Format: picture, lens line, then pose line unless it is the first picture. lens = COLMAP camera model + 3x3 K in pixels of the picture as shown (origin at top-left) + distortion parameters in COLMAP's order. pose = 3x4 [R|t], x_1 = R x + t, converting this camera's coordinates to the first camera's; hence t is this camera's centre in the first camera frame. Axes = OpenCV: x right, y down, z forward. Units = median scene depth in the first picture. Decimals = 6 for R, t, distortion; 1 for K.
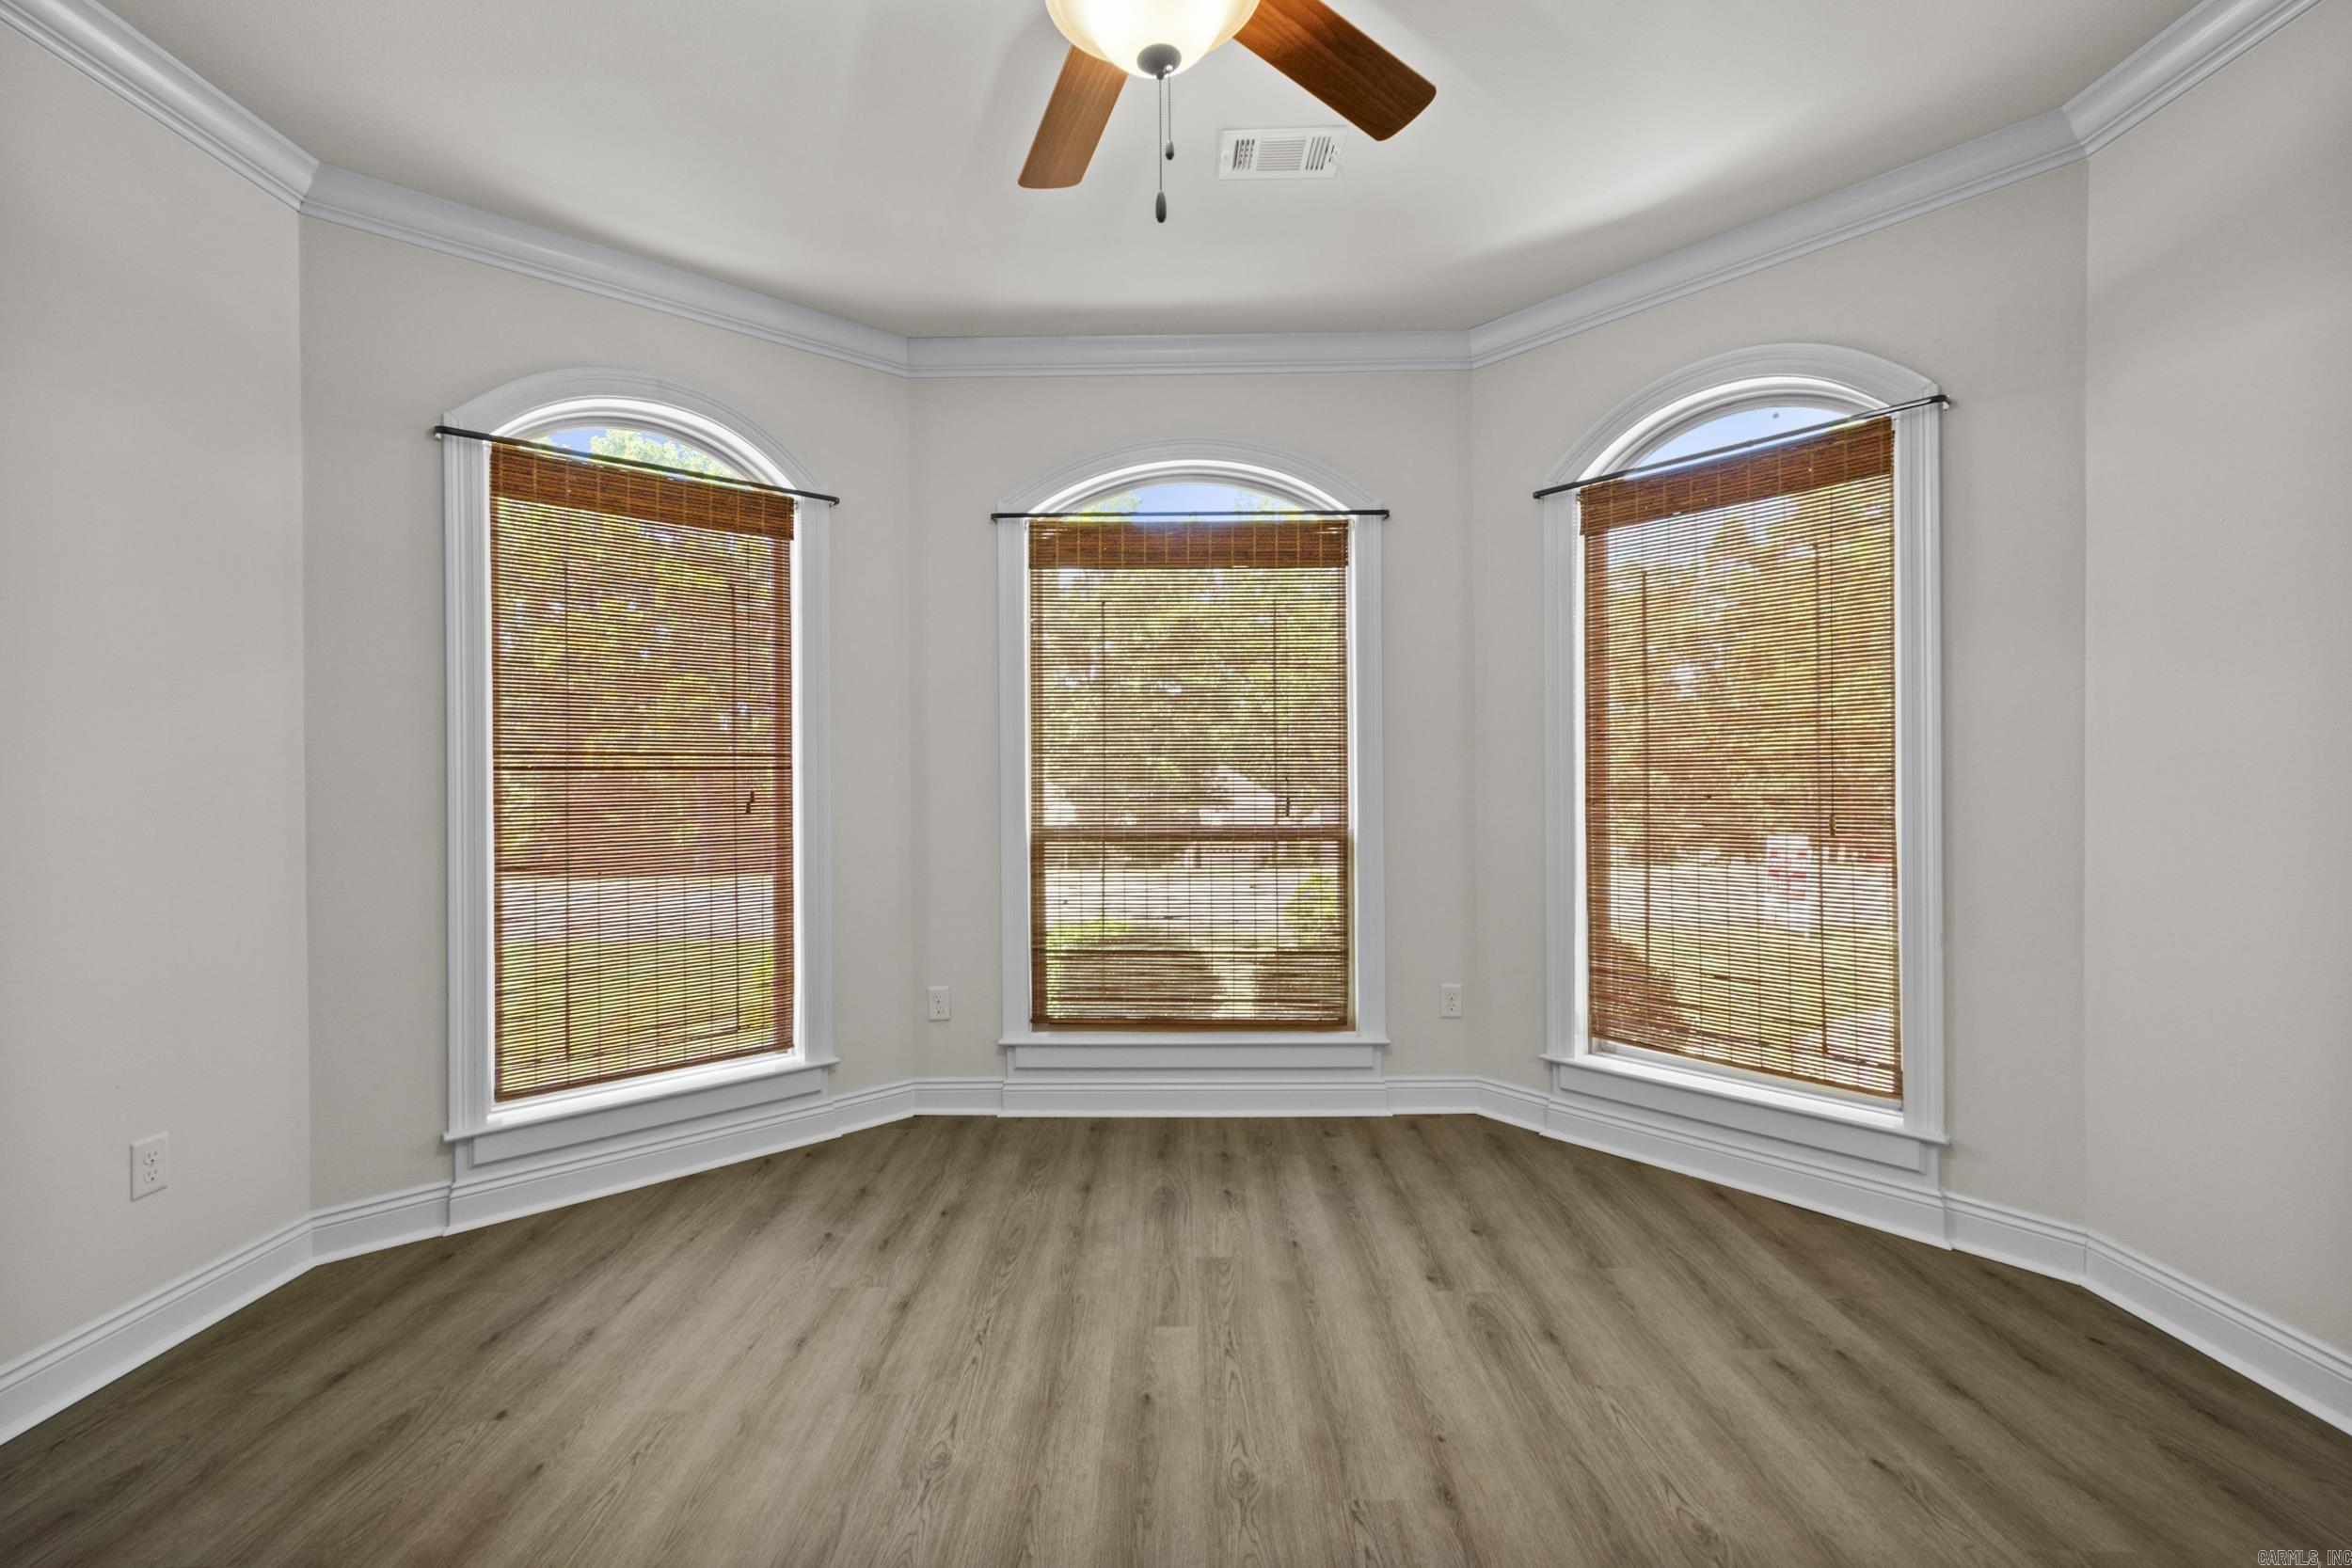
lens RADIAL K [[1008.5, 0, 1166.0], [0, 1008.5, 777.2], [0, 0, 1]] dist [0.006472, 0.000285]
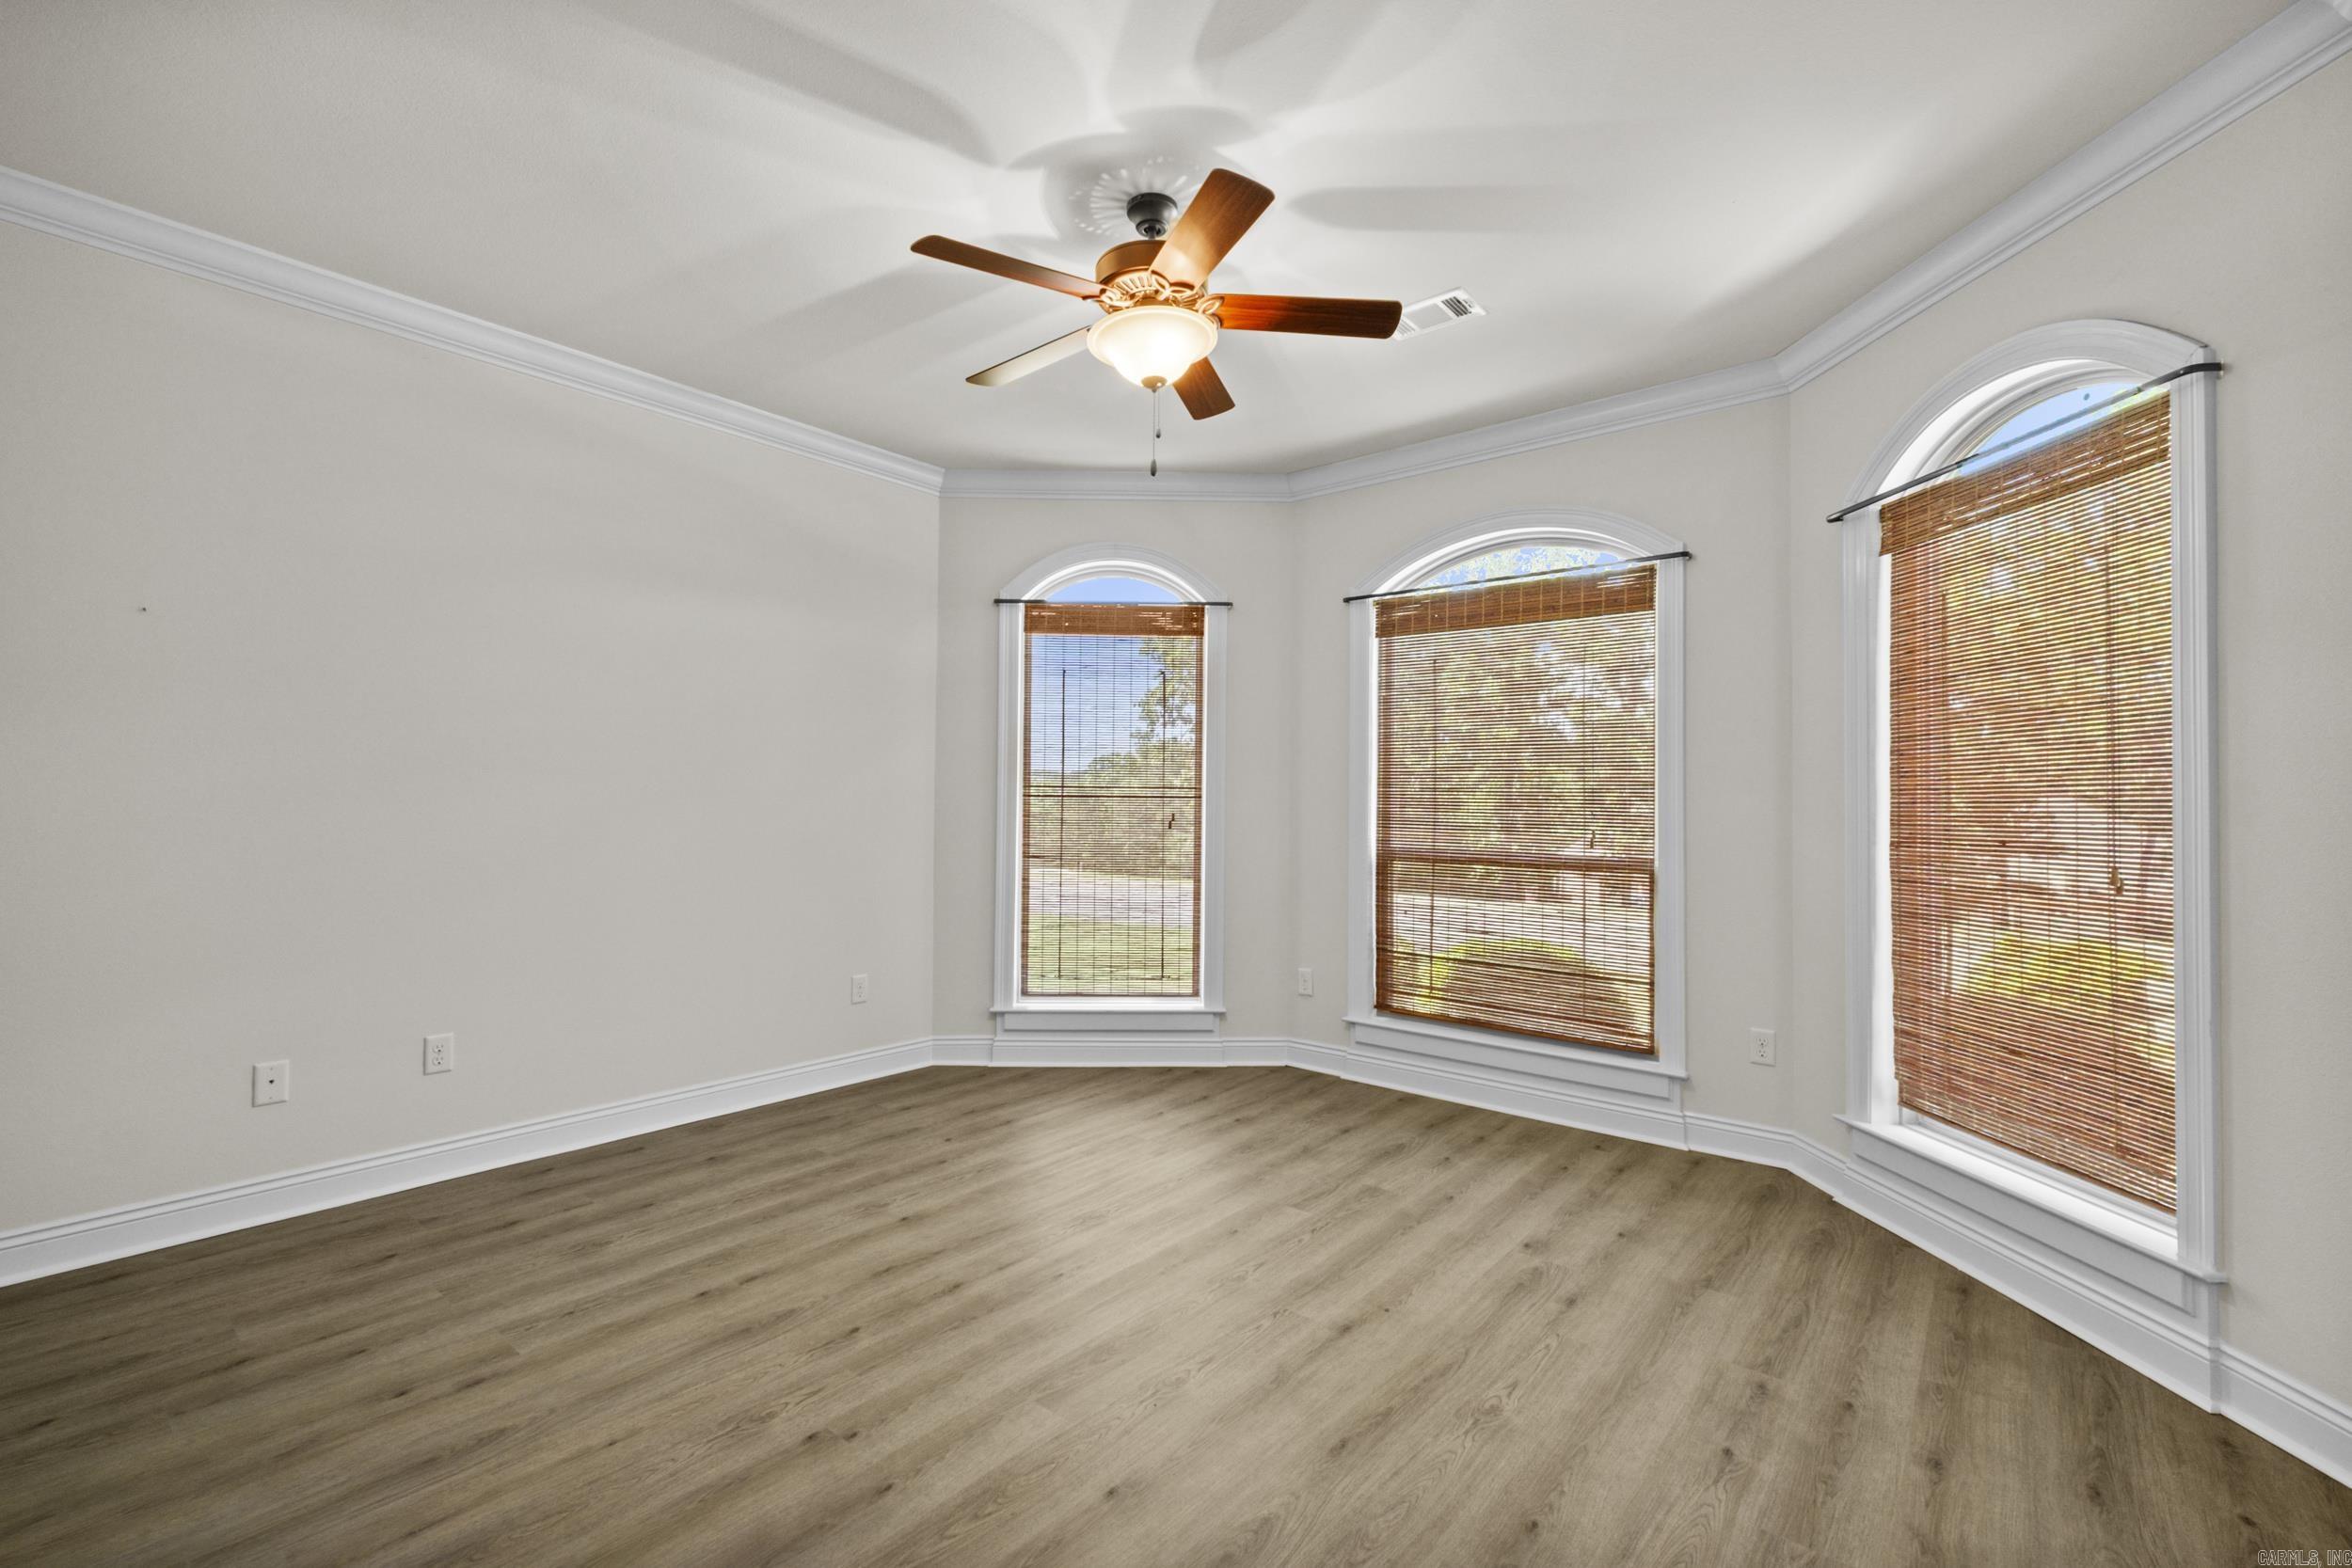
lens RADIAL K [[1022.4, 0, 1176.0], [0, 1022.4, 784.0], [0, 0, 1]] dist [0.009161, -0.000041]
pose [[0.777511, 0.003985, -0.628857, 0.537207], [-0.016168, 0.999776, -0.013654, -0.008731], [0.628662, 0.020783, 0.777401, -0.141726]]
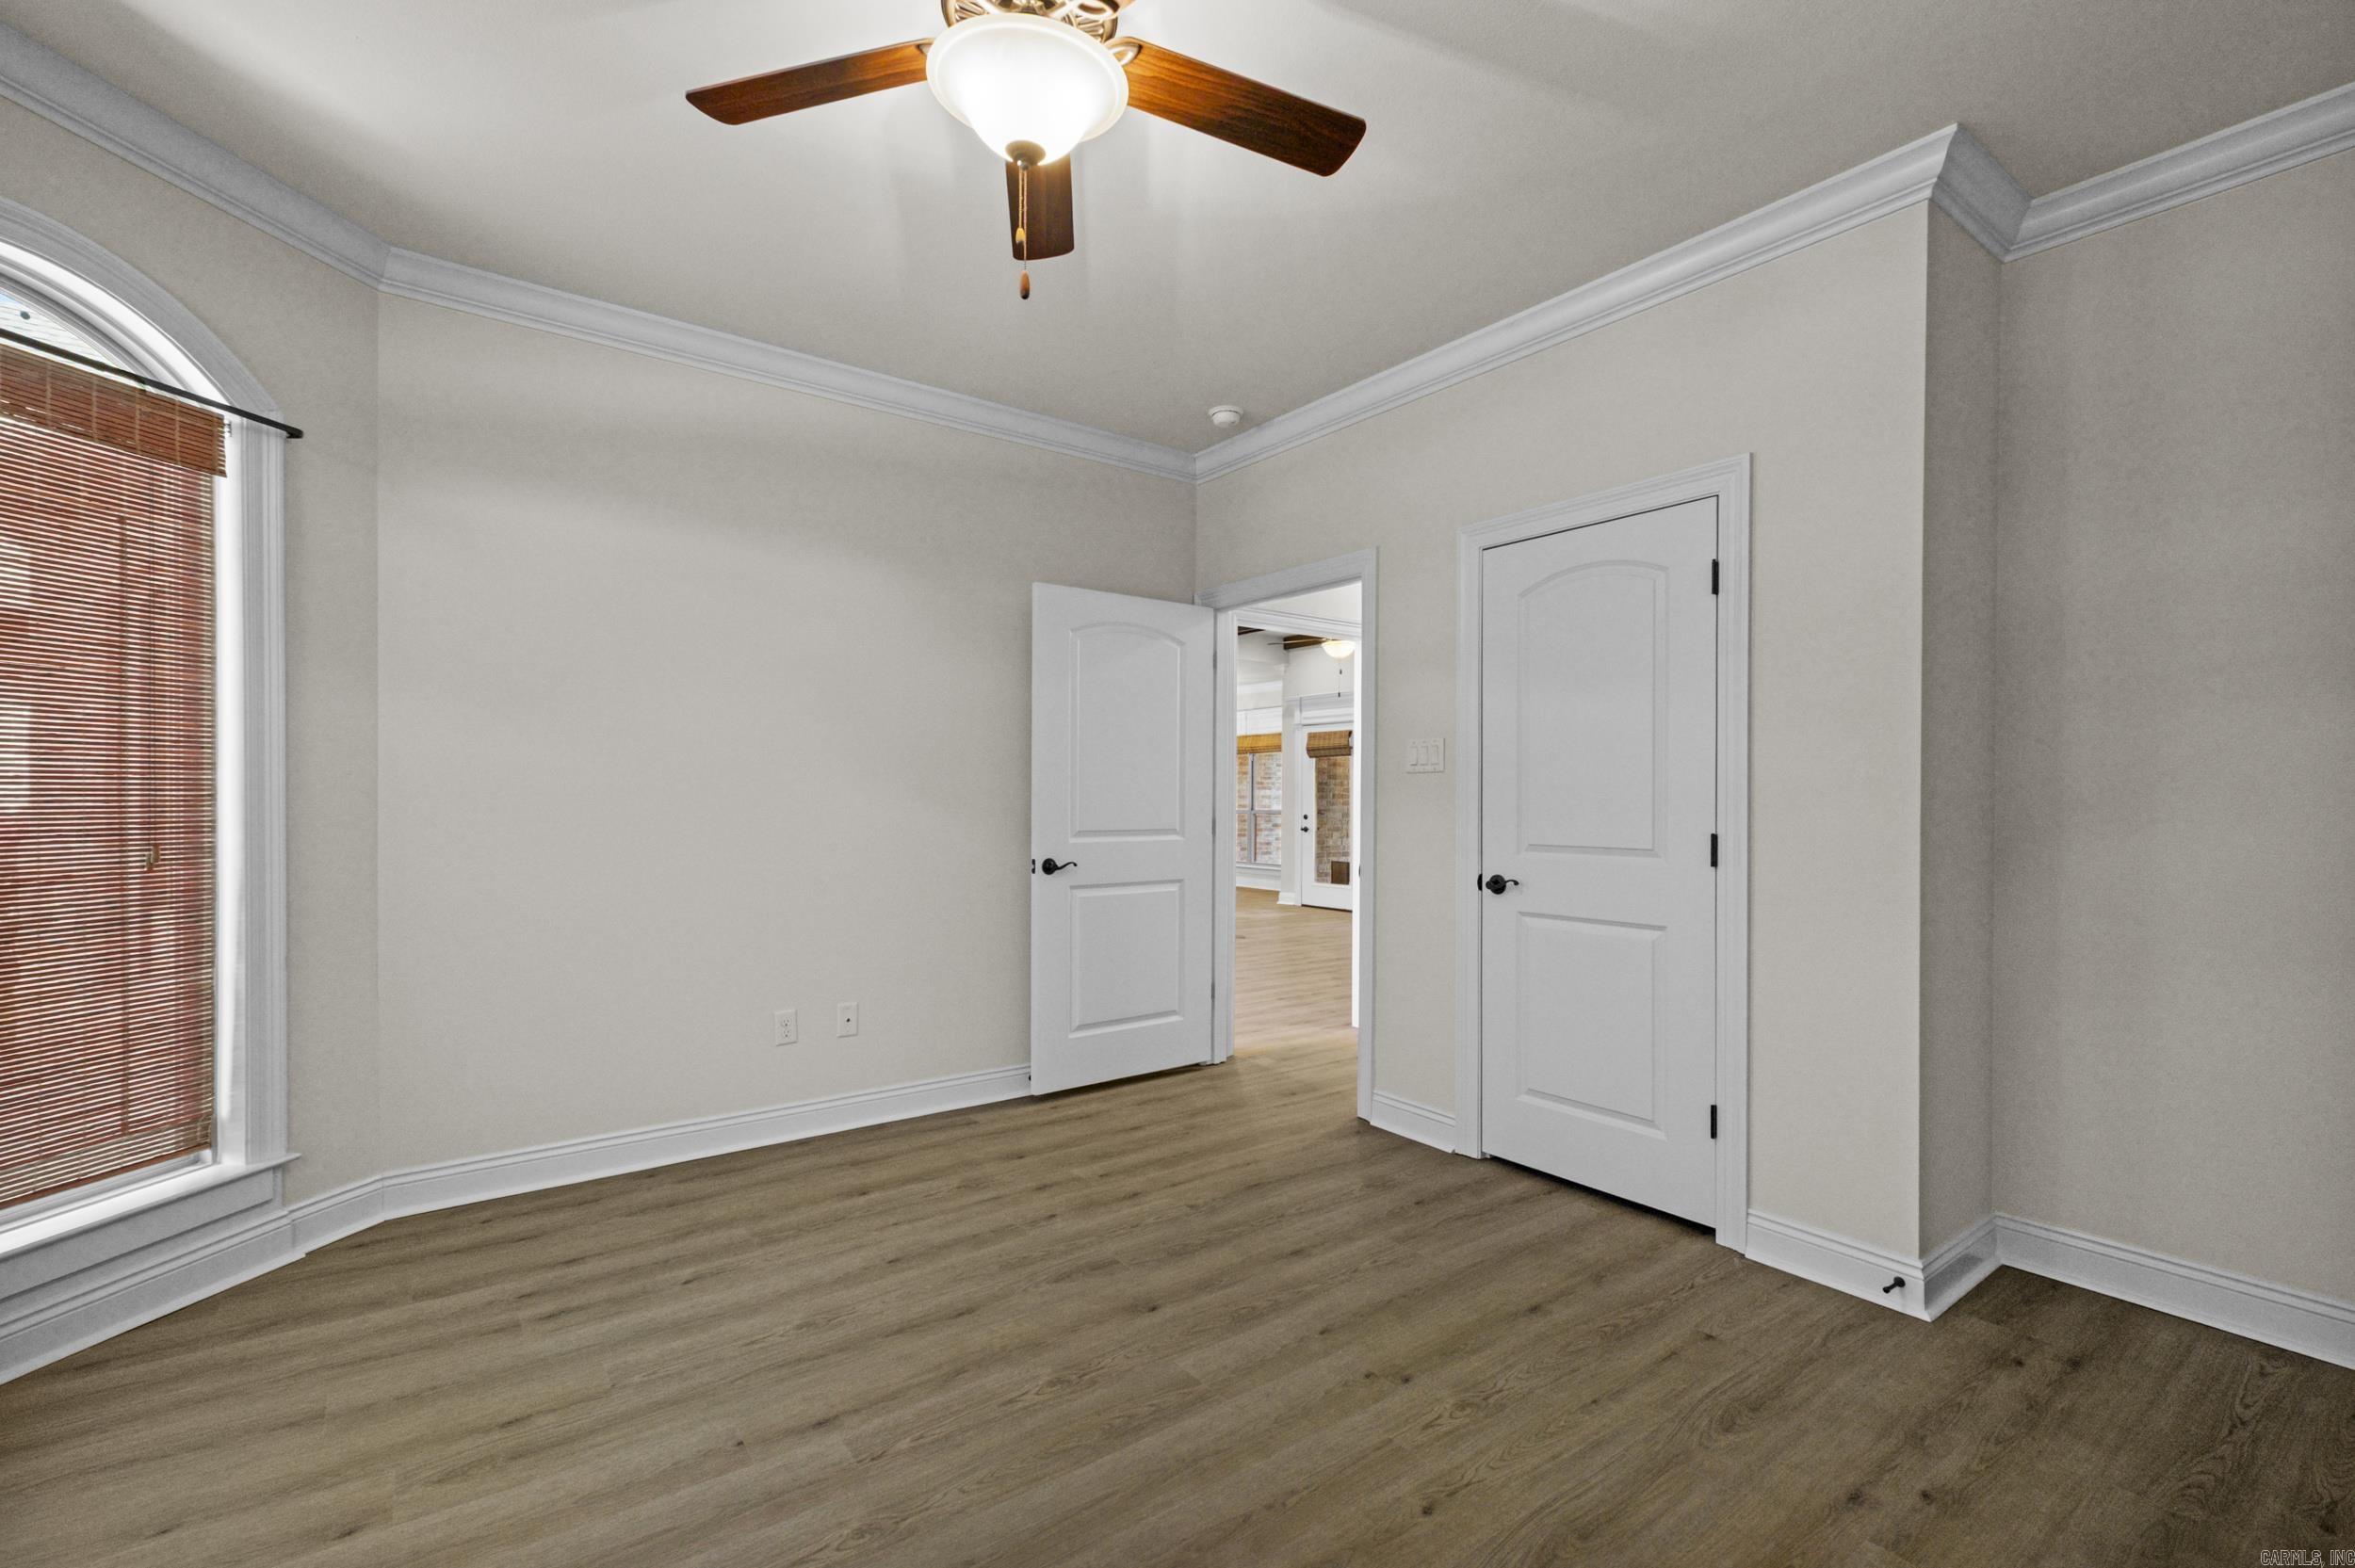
lens RADIAL K [[1023.7, 0, 1177.5], [0, 1023.7, 784.0], [0, 0, 1]] dist [0.009161, -0.000041]
pose [[-0.608814, 0.013420, 0.793199, -0.505031], [0.000606, 0.999864, -0.016451, 0.000285], [-0.793313, -0.009535, -0.608740, 0.773378]]
